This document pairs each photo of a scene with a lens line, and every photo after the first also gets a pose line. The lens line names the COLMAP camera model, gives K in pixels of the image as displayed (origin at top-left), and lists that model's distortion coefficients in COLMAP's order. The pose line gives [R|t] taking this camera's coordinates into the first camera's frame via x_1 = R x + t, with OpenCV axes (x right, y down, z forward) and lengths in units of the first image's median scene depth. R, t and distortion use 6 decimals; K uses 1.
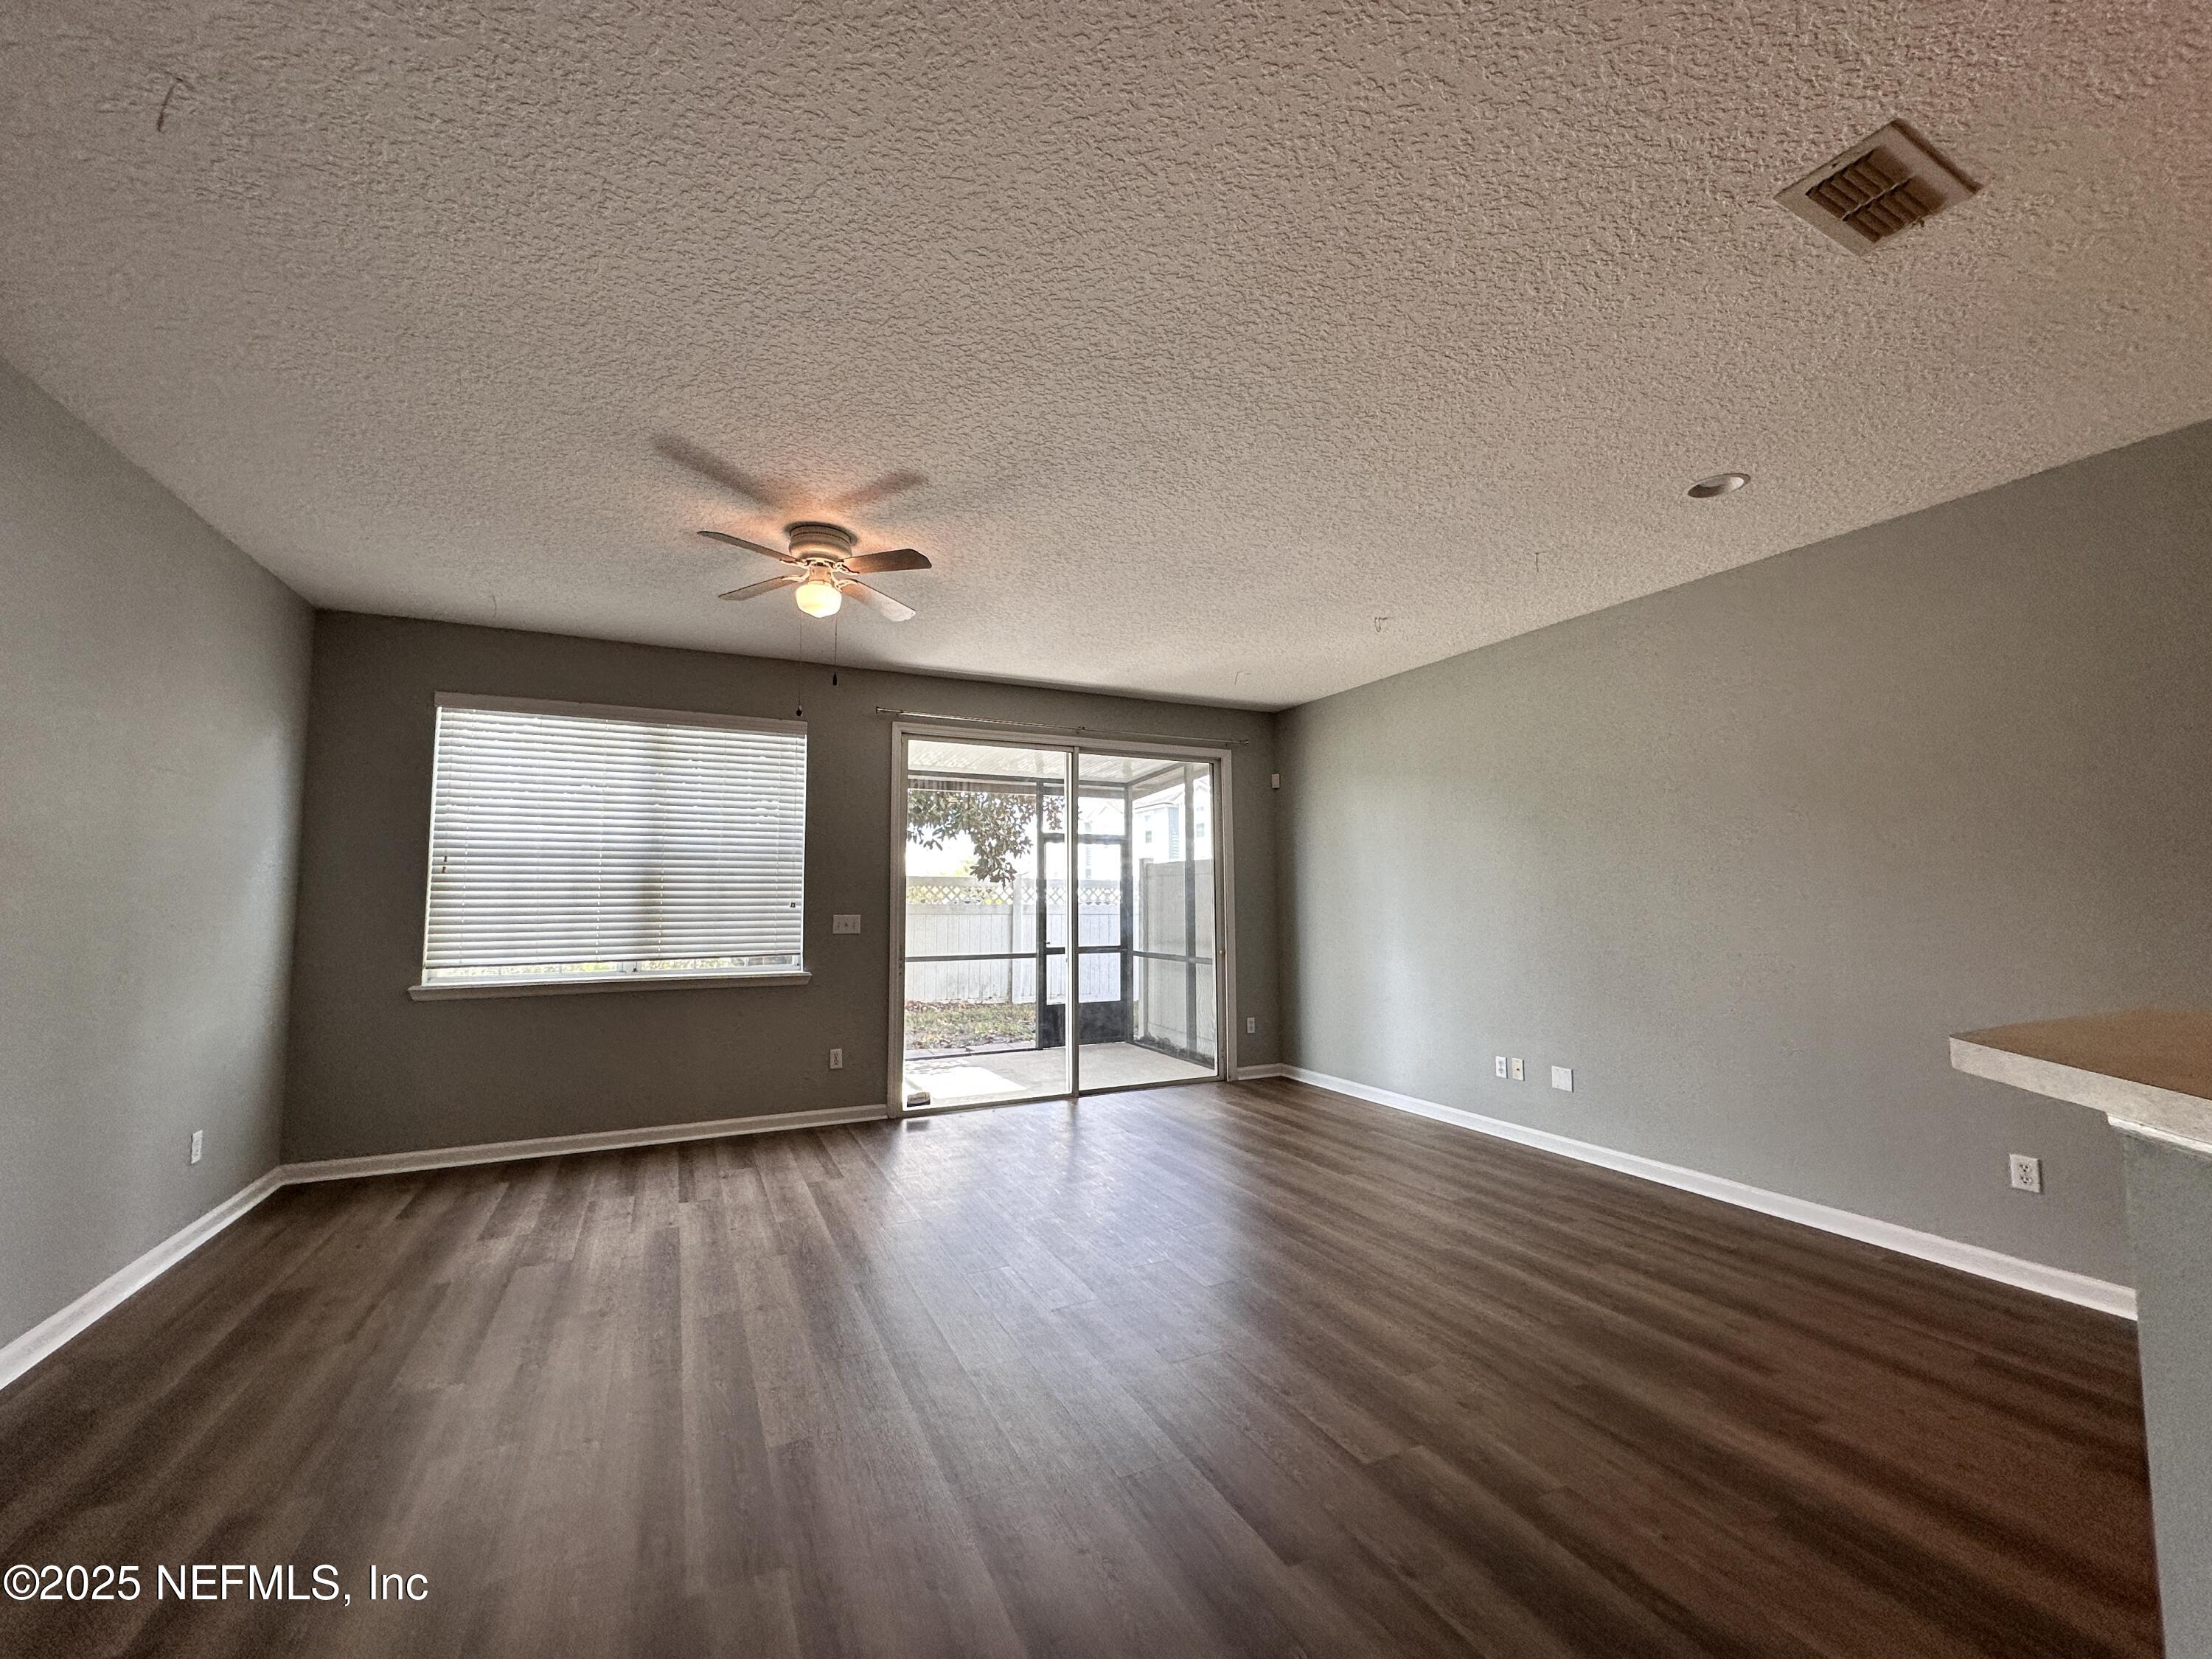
lens RADIAL K [[887.1, 0, 1106.6], [0, 887.1, 847.9], [0, 0, 1]] dist [-0.000717, 0.000013]
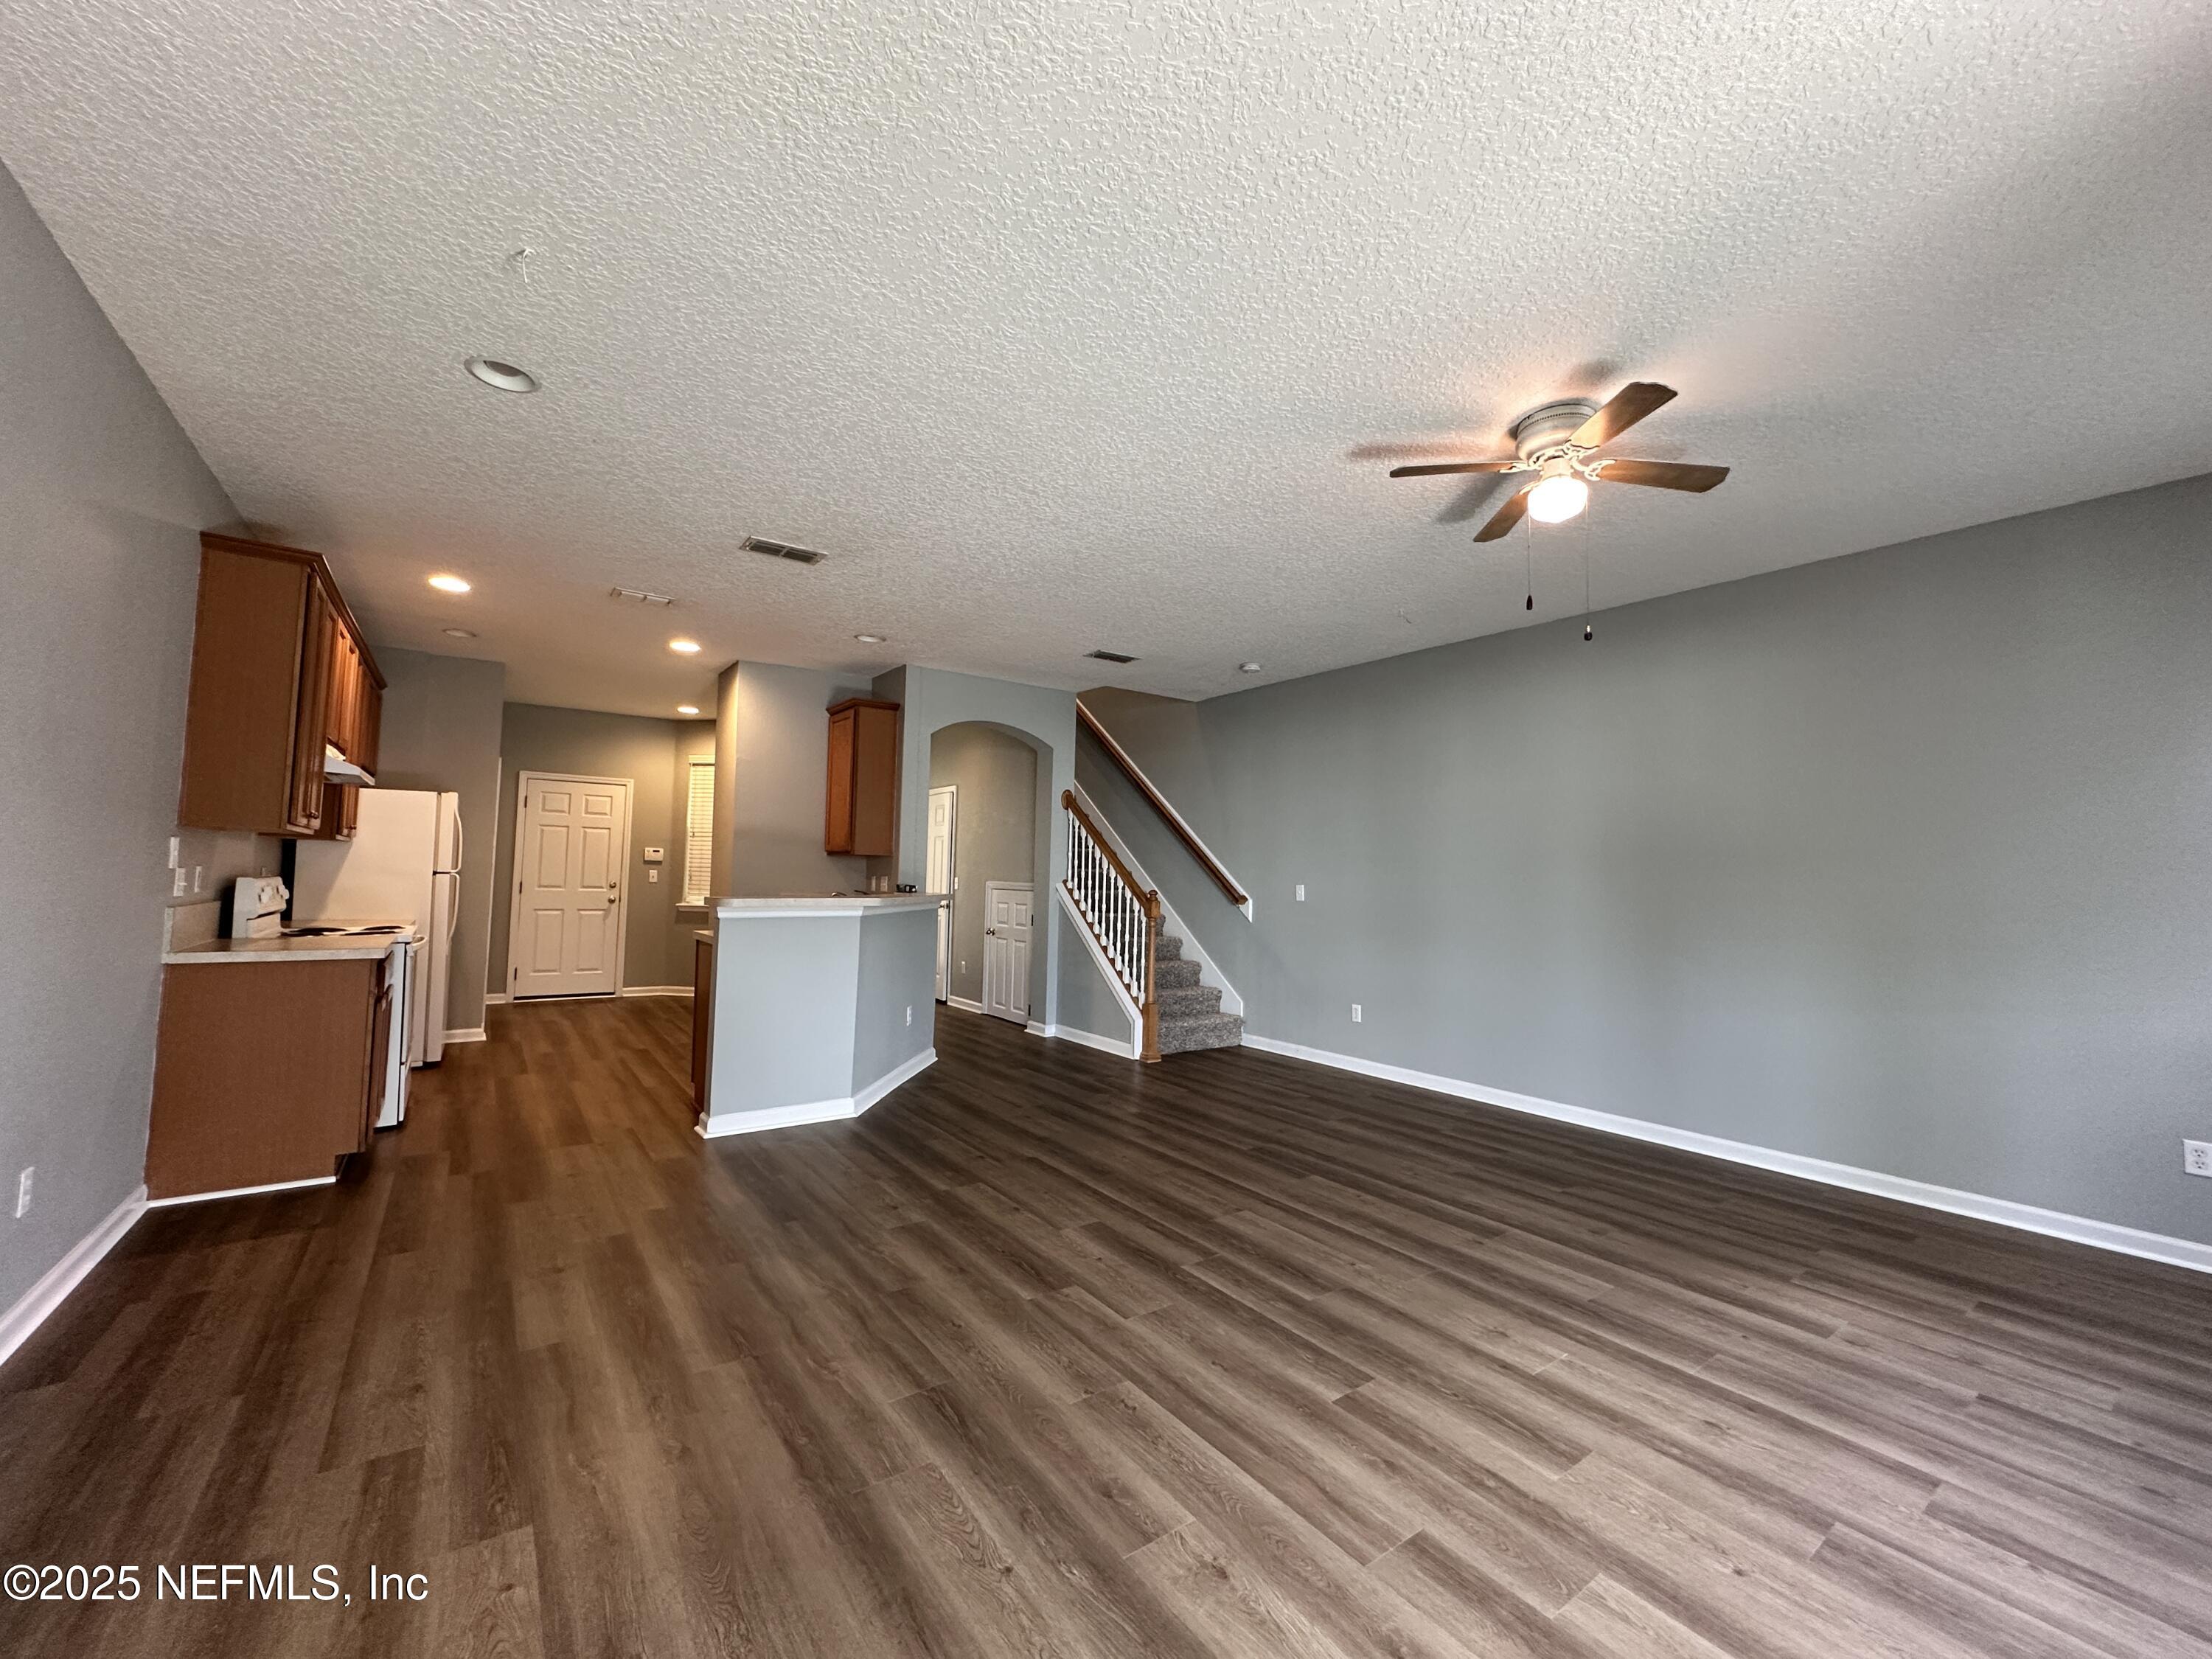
lens RADIAL K [[887.1, 0, 1103.8], [0, 887.1, 824.5], [0, 0, 1]] dist [-0.000717, 0.000013]
pose [[-0.985877, -0.027907, -0.165132, 0.212986], [-0.009016, 0.993433, -0.114060, 0.111754], [0.167230, -0.110960, -0.979654, 1.678093]]
